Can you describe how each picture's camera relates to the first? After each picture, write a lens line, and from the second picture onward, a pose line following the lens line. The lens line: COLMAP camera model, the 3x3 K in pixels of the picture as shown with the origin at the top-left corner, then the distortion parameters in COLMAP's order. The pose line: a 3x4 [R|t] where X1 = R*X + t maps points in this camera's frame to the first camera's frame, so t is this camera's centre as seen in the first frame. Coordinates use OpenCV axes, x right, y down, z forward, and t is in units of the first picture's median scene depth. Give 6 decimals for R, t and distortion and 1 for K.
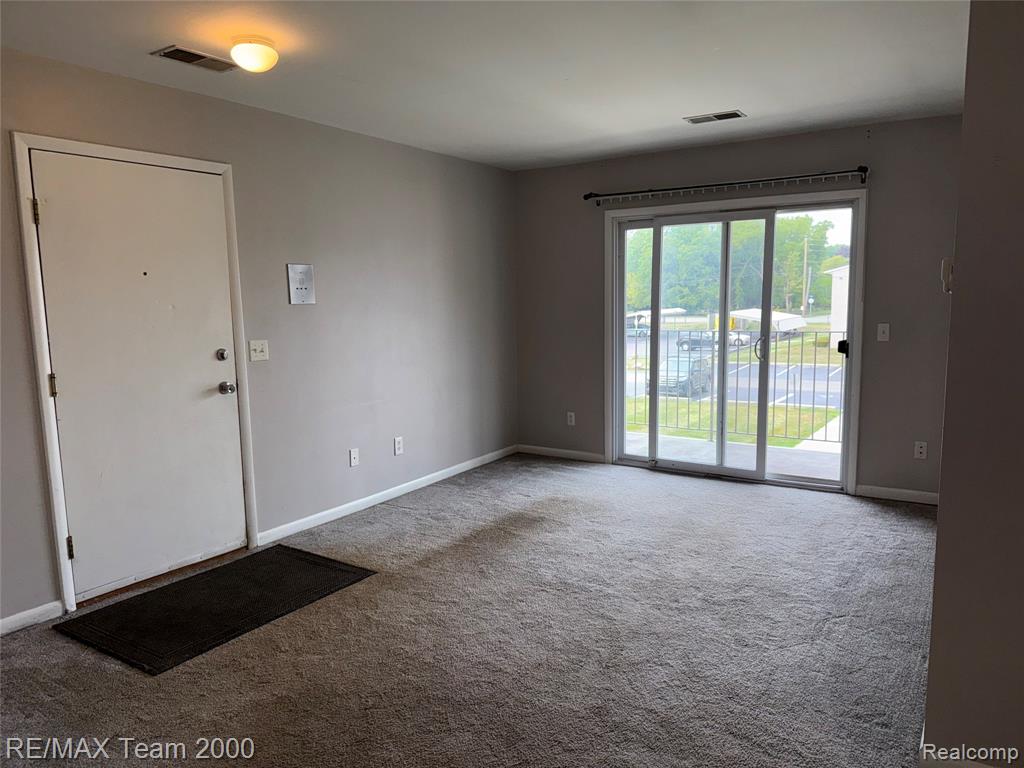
lens RADIAL K [[724.3, 0, 518.4], [0, 724.3, 386.6], [0, 0, 1]] dist [0.009140, -0.008523]
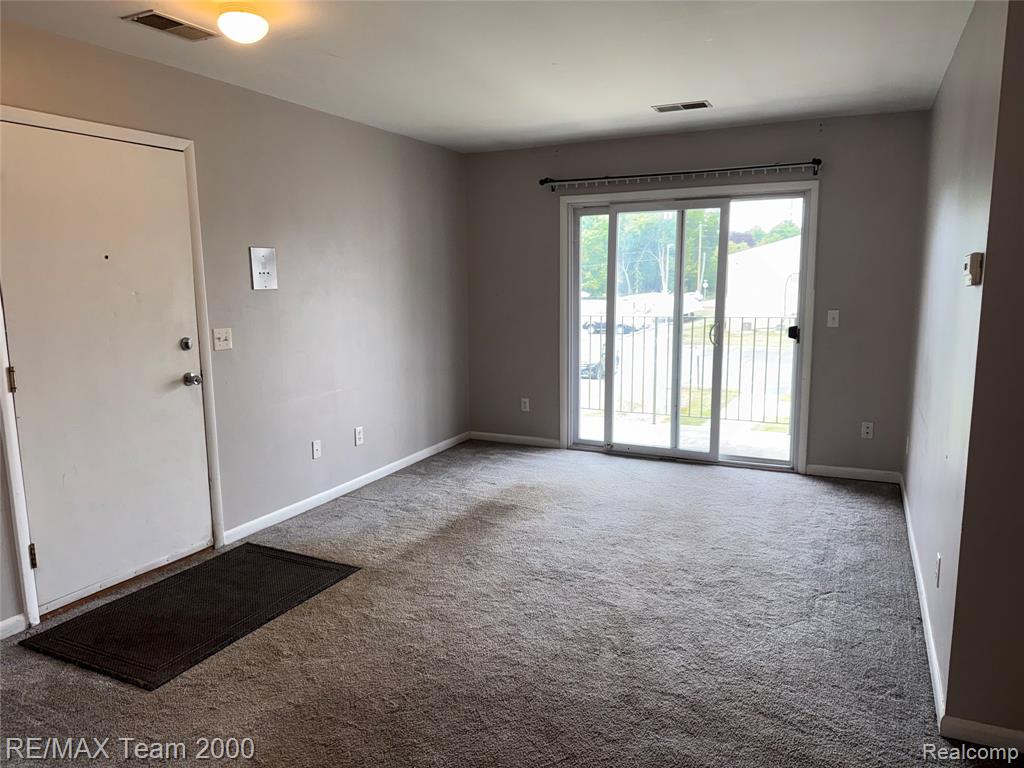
lens RADIAL K [[724.3, 0, 509.2], [0, 724.3, 382.1], [0, 0, 1]] dist [0.009140, -0.008523]
pose [[0.992968, -0.011444, 0.117829, -0.105801], [0.009458, 0.999804, 0.017397, -0.007188], [-0.118005, -0.016160, 0.992882, 0.017816]]
